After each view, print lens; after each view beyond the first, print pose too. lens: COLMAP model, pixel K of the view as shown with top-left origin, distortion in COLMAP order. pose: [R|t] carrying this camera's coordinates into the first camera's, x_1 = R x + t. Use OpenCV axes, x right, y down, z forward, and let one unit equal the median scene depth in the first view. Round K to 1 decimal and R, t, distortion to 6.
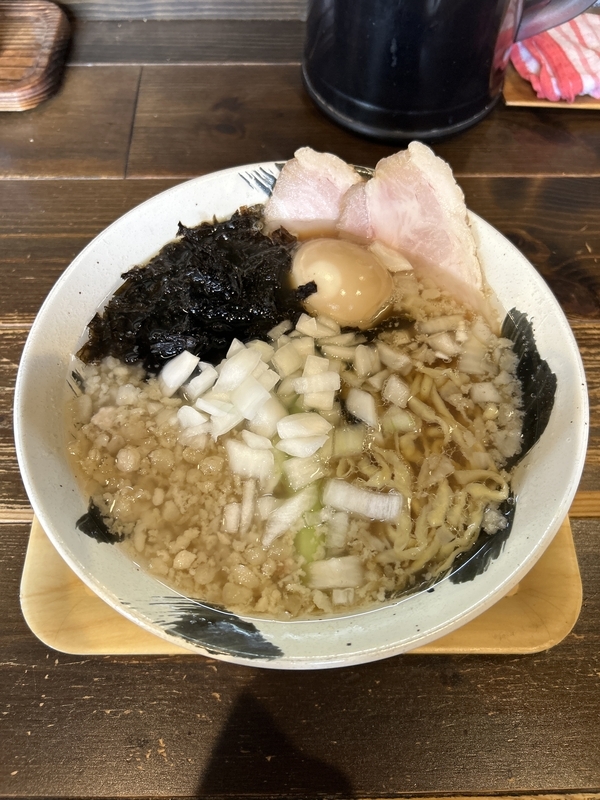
lens RADIAL K [[599.1, 0, 305.0], [0, 599.1, 400.0], [0, 0, 1]] dist [-0.036400, -0.007750]
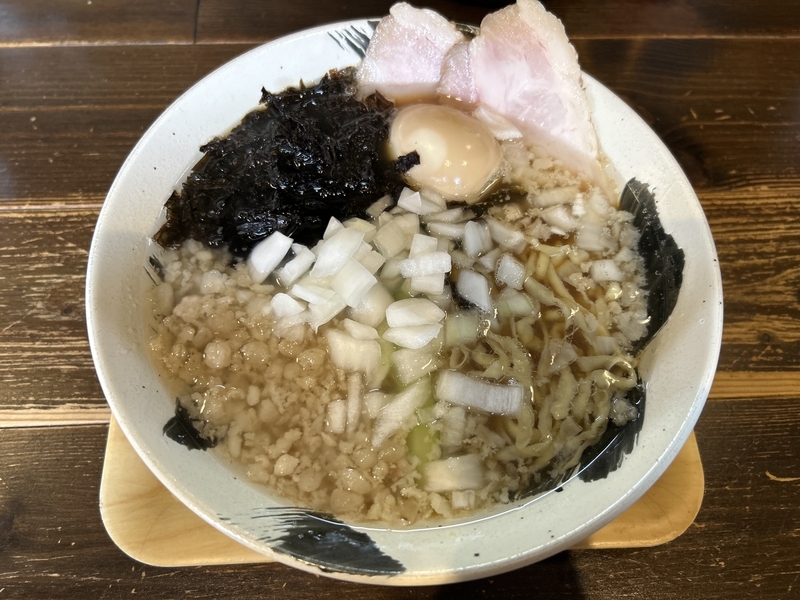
lens RADIAL K [[599.1, 0, 394.6], [0, 599.1, 300.5], [0, 0, 1]] dist [-0.036400, -0.007750]
pose [[0.999035, -0.023264, 0.037263, -0.056353], [0.021715, 0.998905, 0.041437, -0.011522], [-0.038186, -0.040588, 0.998446, 0.089541]]
